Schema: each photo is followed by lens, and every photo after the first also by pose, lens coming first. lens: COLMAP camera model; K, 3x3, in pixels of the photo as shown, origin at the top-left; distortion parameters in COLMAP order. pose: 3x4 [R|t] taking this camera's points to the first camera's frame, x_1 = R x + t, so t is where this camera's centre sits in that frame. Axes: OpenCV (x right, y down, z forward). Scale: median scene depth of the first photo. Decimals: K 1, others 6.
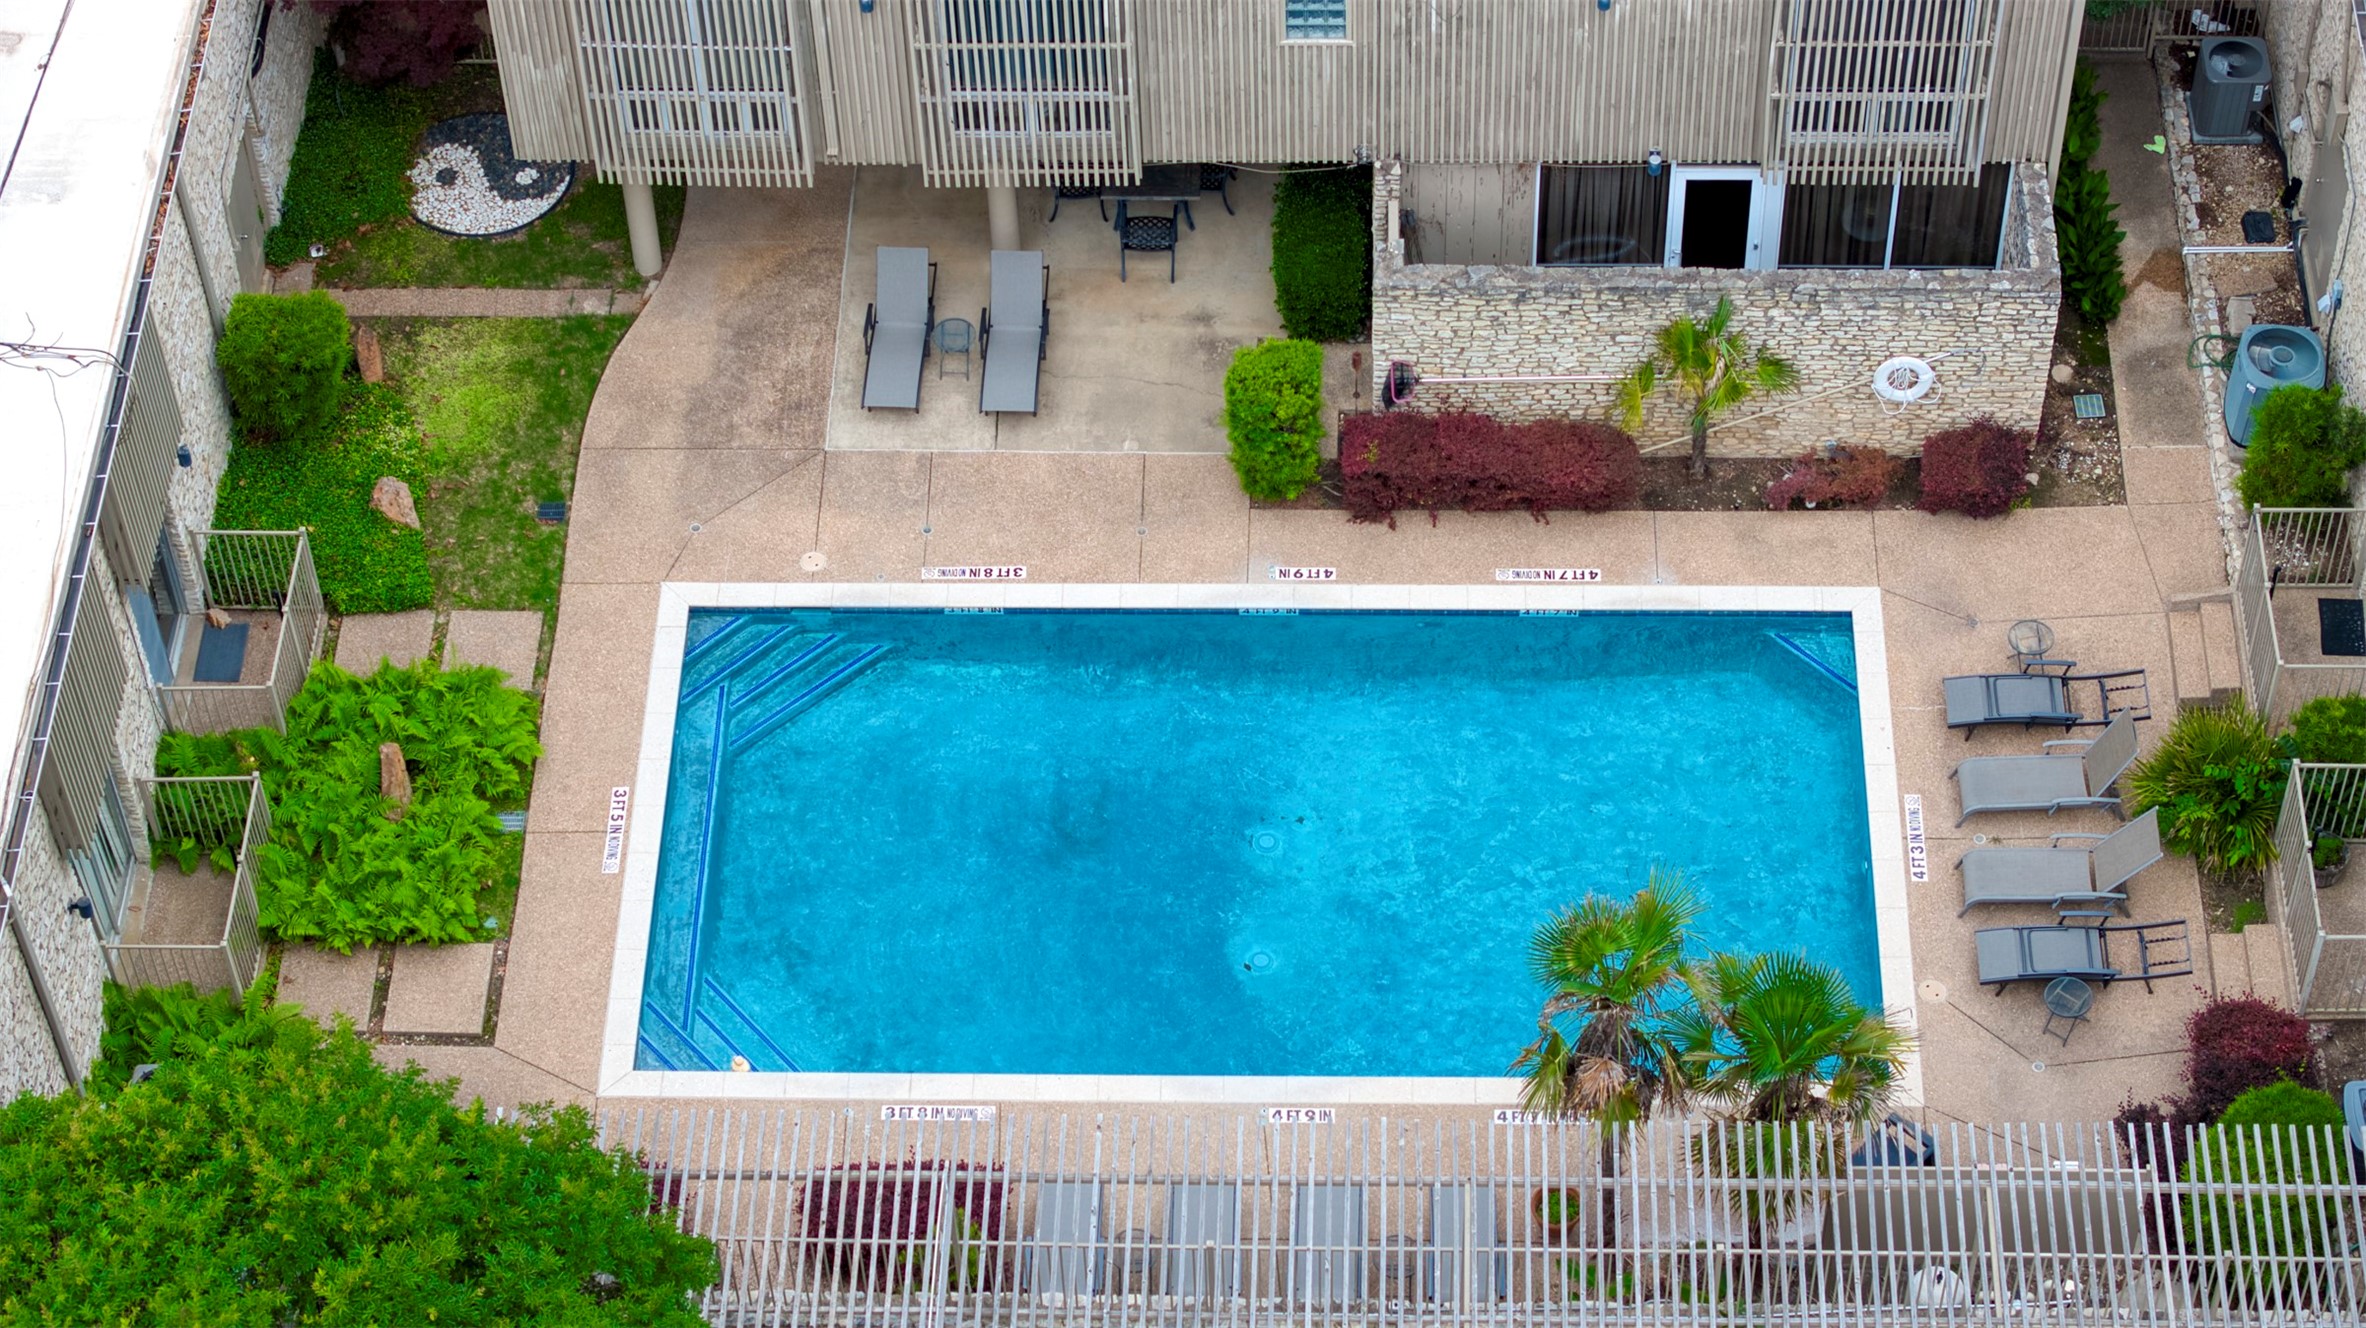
lens RADIAL K [[4668.5, 0, 1183.0], [0, 4668.5, 664.0], [0, 0, 1]] dist [-0.186045, 0.885867]
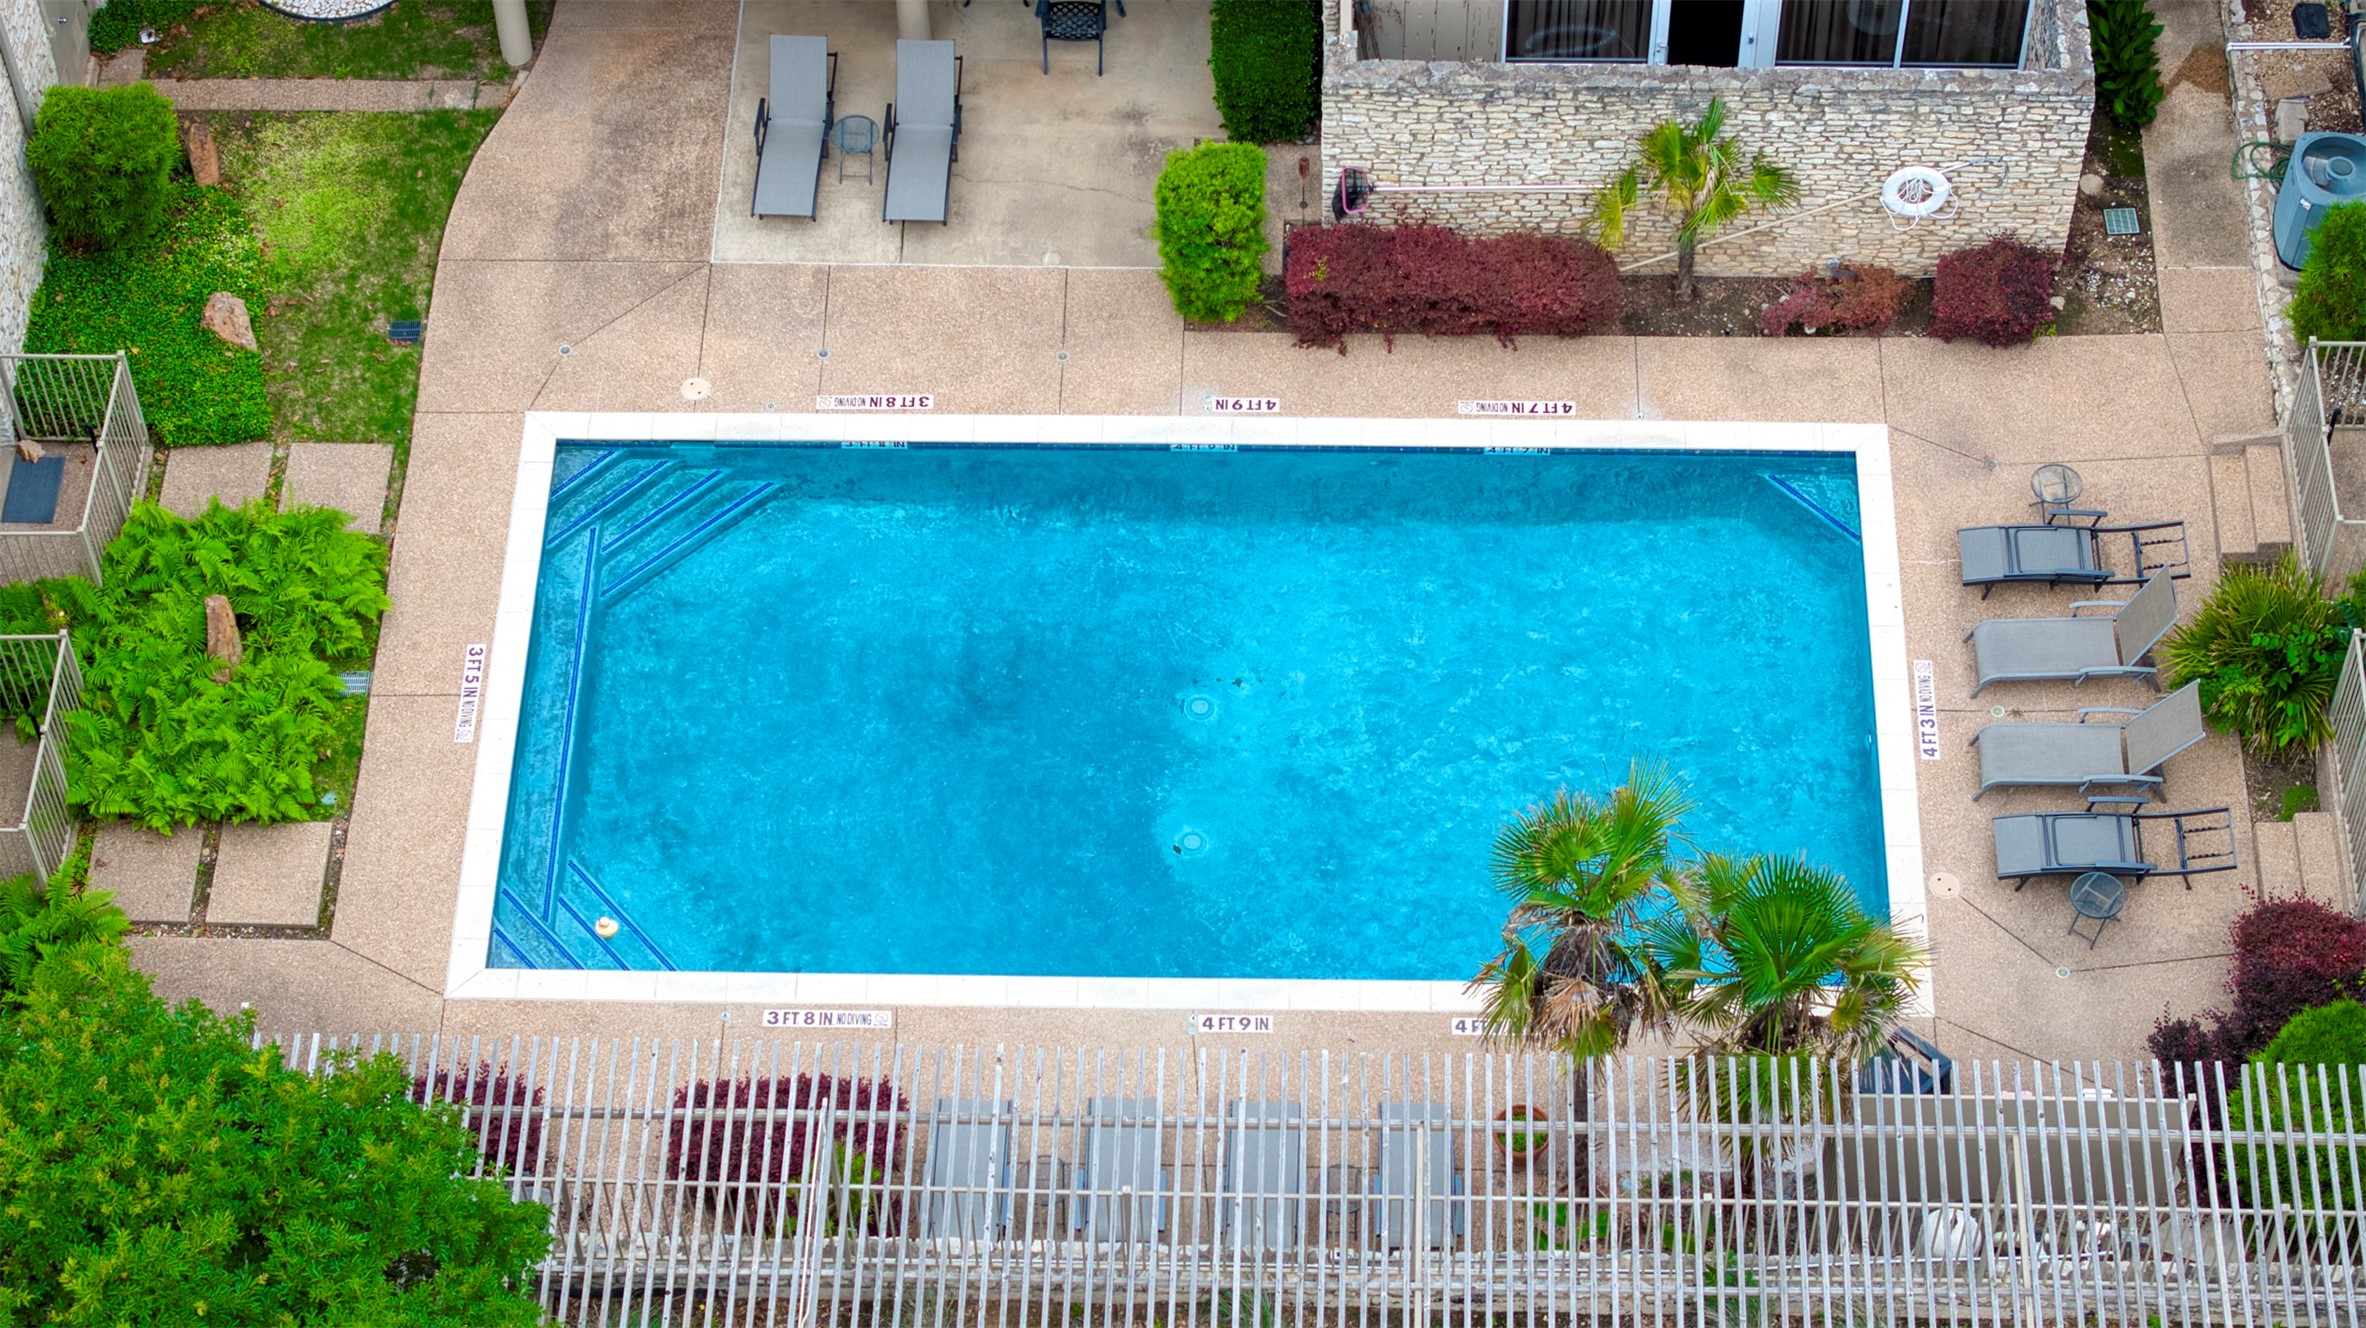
lens RADIAL K [[4668.5, 0, 1183.0], [0, 4668.5, 664.0], [0, 0, 1]] dist [-0.186045, 0.885867]
pose [[0.999961, 0.003933, 0.007896, 0.007589], [-0.004344, 0.998603, 0.052670, -0.017176], [-0.007678, -0.052702, 0.998581, 0.106577]]
